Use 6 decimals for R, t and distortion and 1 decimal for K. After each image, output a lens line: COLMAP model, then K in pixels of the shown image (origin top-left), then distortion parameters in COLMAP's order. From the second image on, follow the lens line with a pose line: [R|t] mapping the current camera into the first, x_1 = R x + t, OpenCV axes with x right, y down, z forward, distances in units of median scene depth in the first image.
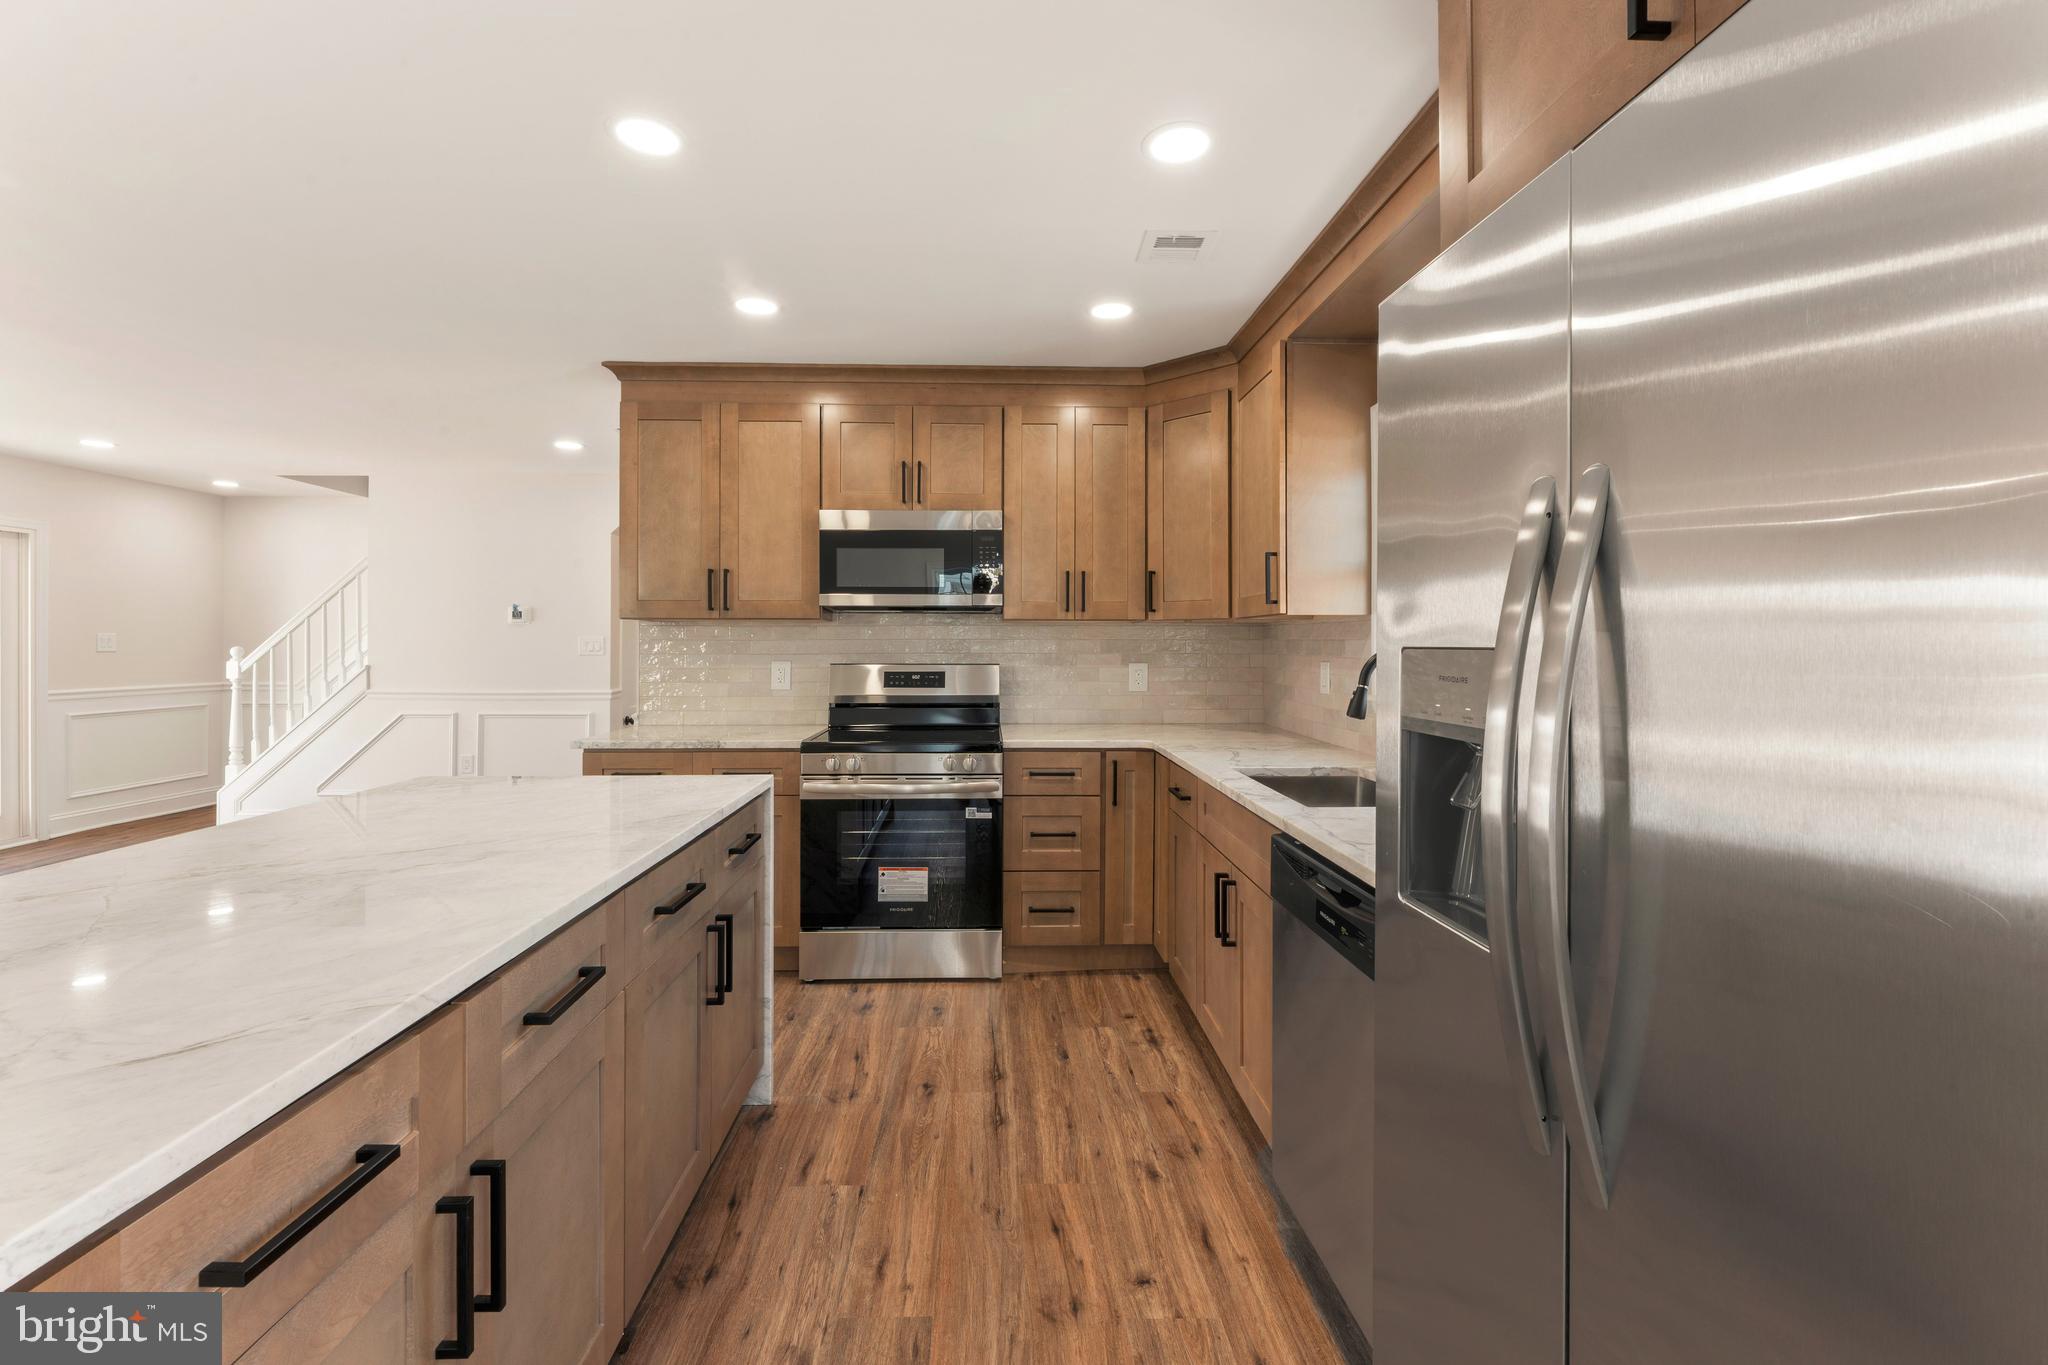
lens RADIAL K [[826.8, 0, 1016.3], [0, 826.8, 637.2], [0, 0, 1]] dist [-0.001589, -0.000485]
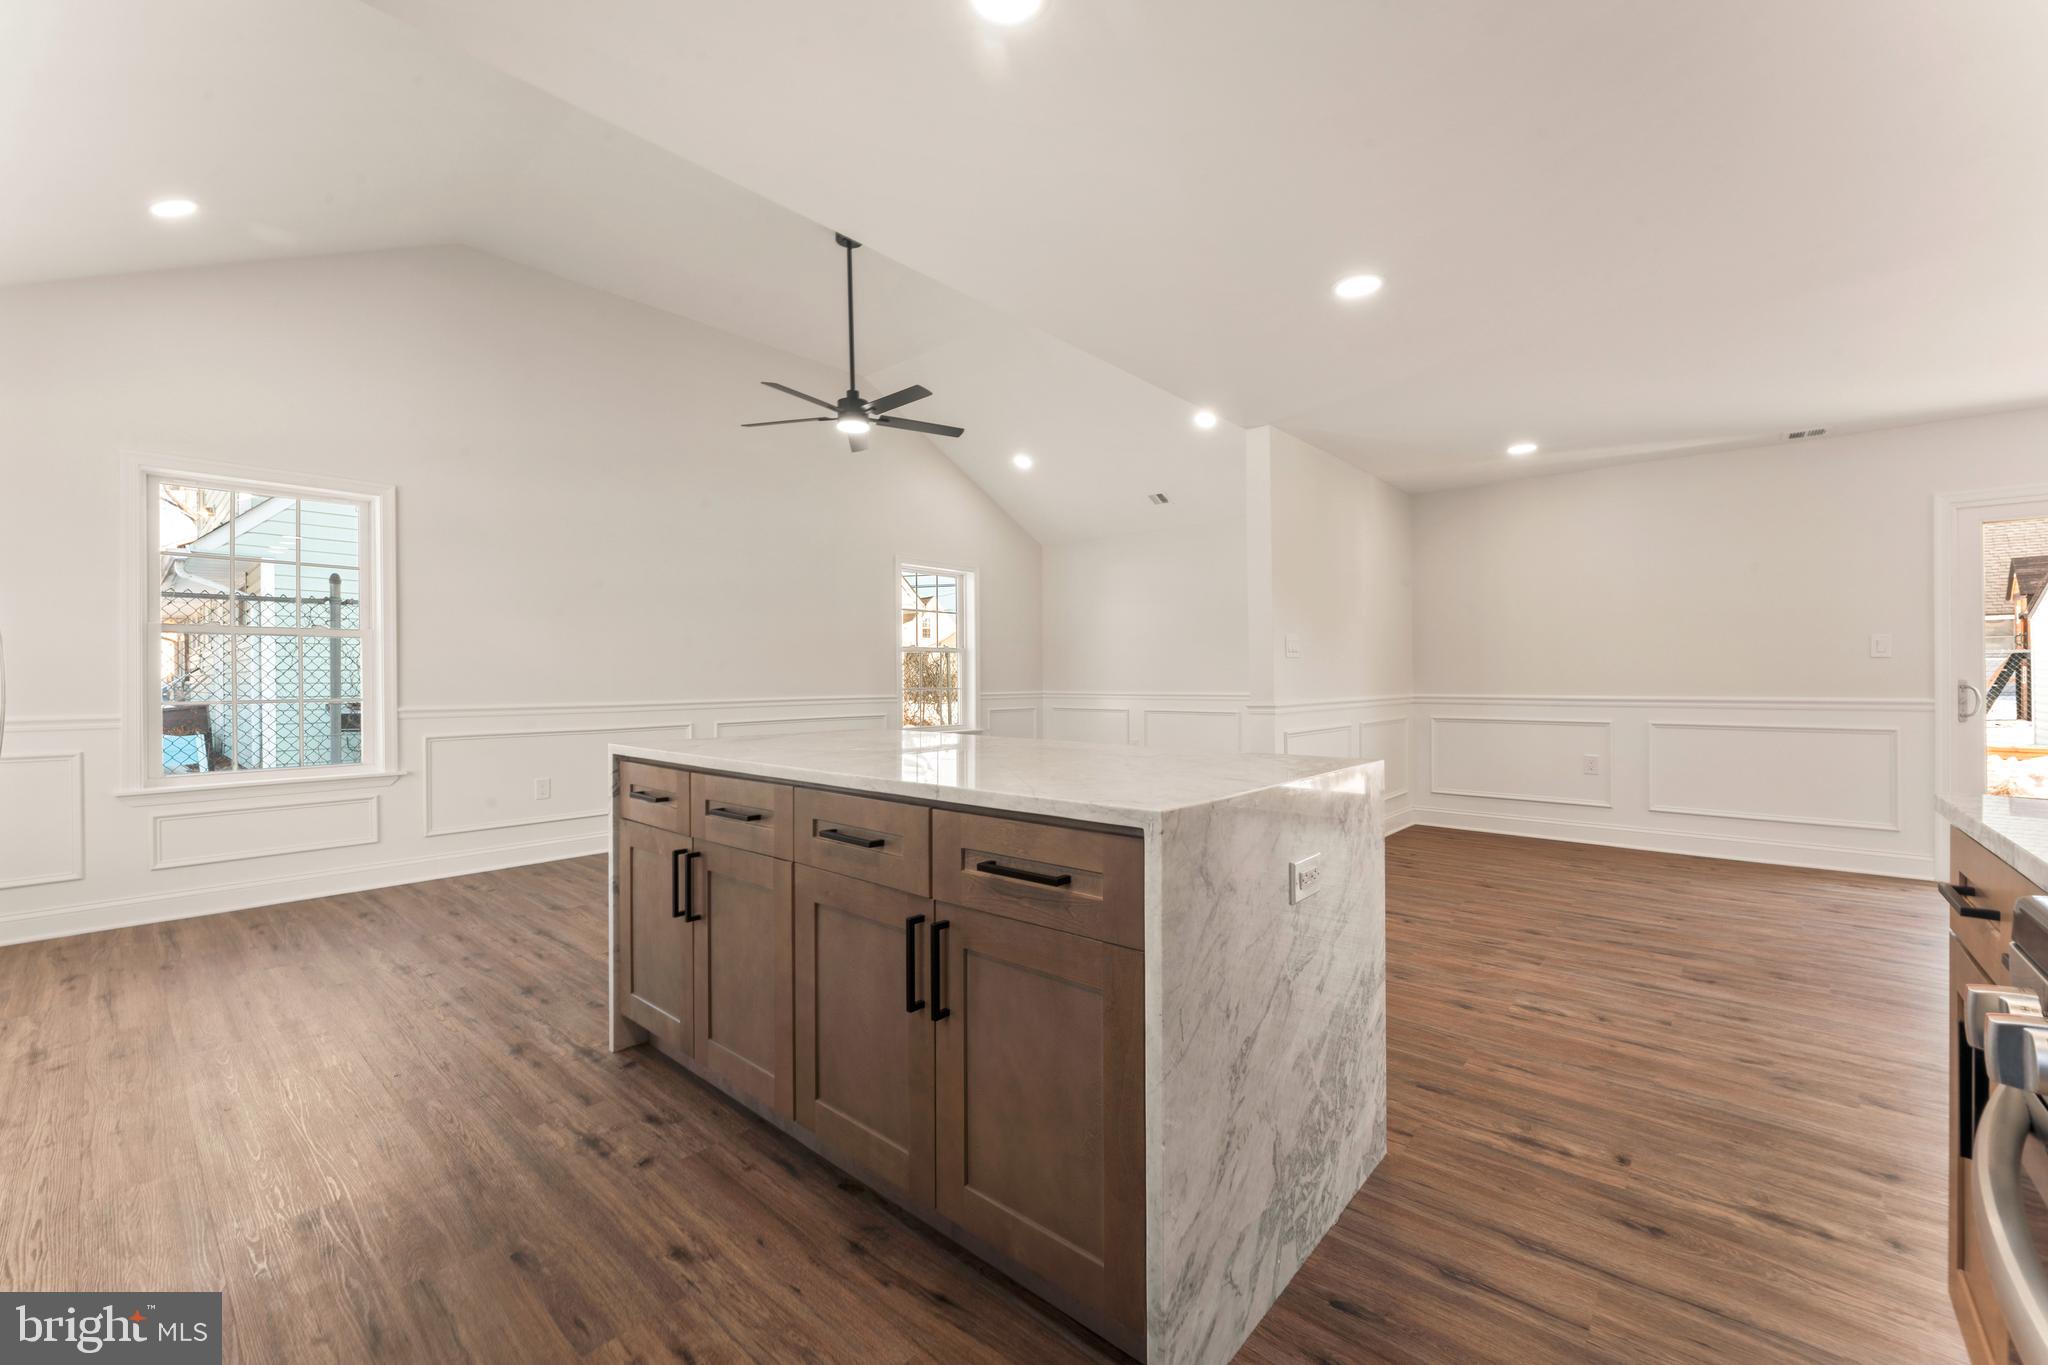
lens RADIAL K [[826.8, 0, 1029.3], [0, 826.8, 677.2], [0, 0, 1]] dist [-0.001589, -0.000485]
pose [[-0.685959, 0.000333, -0.727640, 0.089155], [0.010507, 0.999900, -0.009448, 0.059431], [0.727564, -0.014126, -0.685894, 0.861637]]
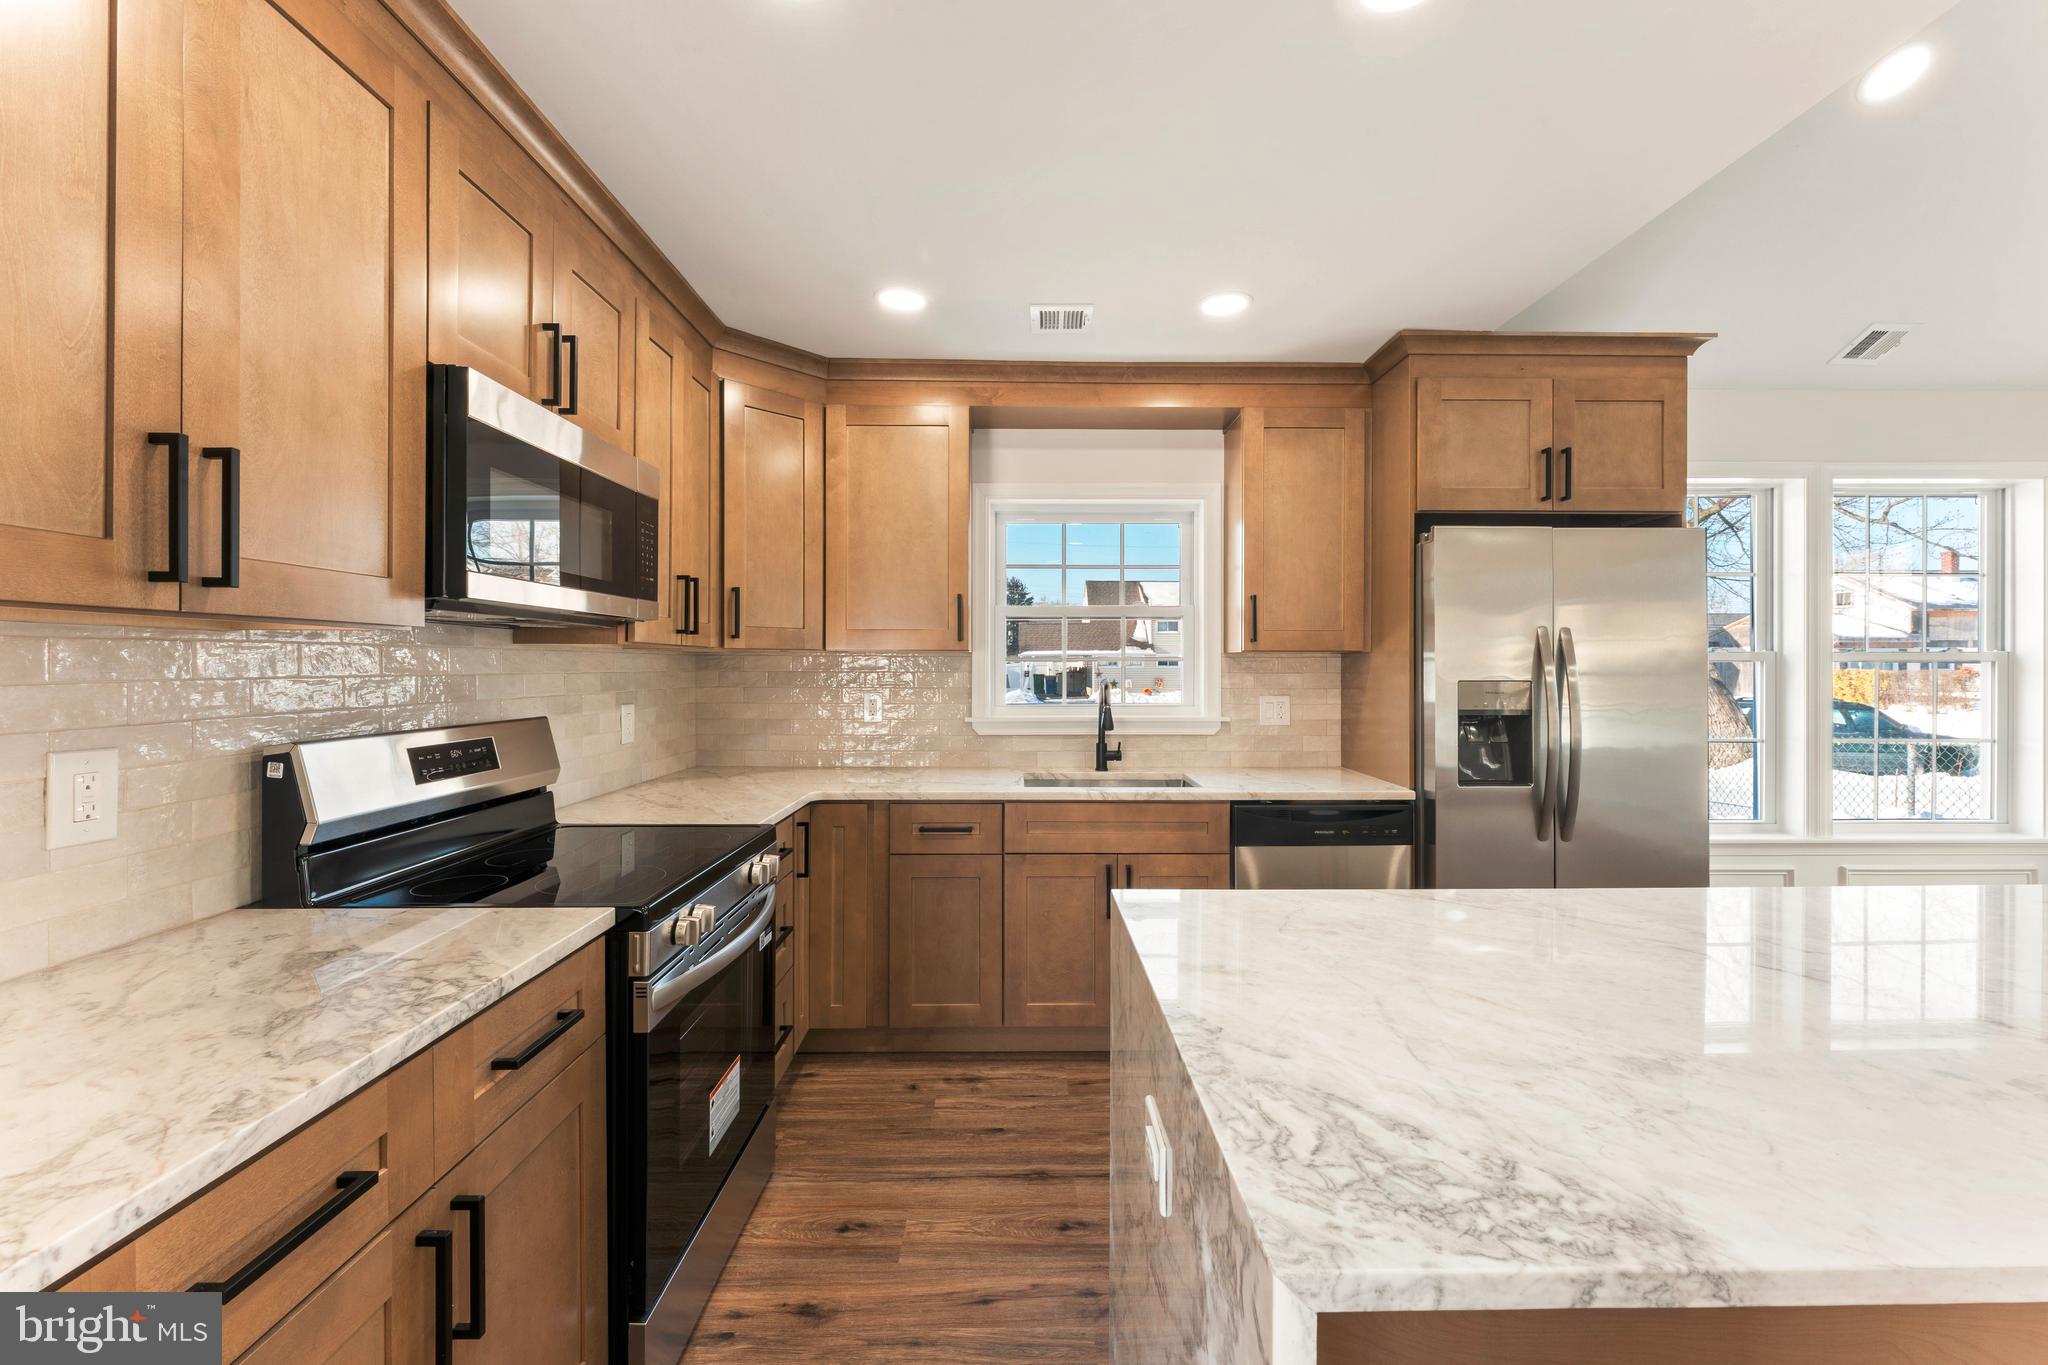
lens RADIAL K [[826.8, 0, 1018.8], [0, 826.8, 667.8], [0, 0, 1]] dist [-0.001589, -0.000485]
pose [[0.034311, -0.003461, 0.999405, -0.633358], [-0.009380, 0.999949, 0.003785, -0.007390], [-0.999367, -0.009504, 0.034277, 0.703355]]
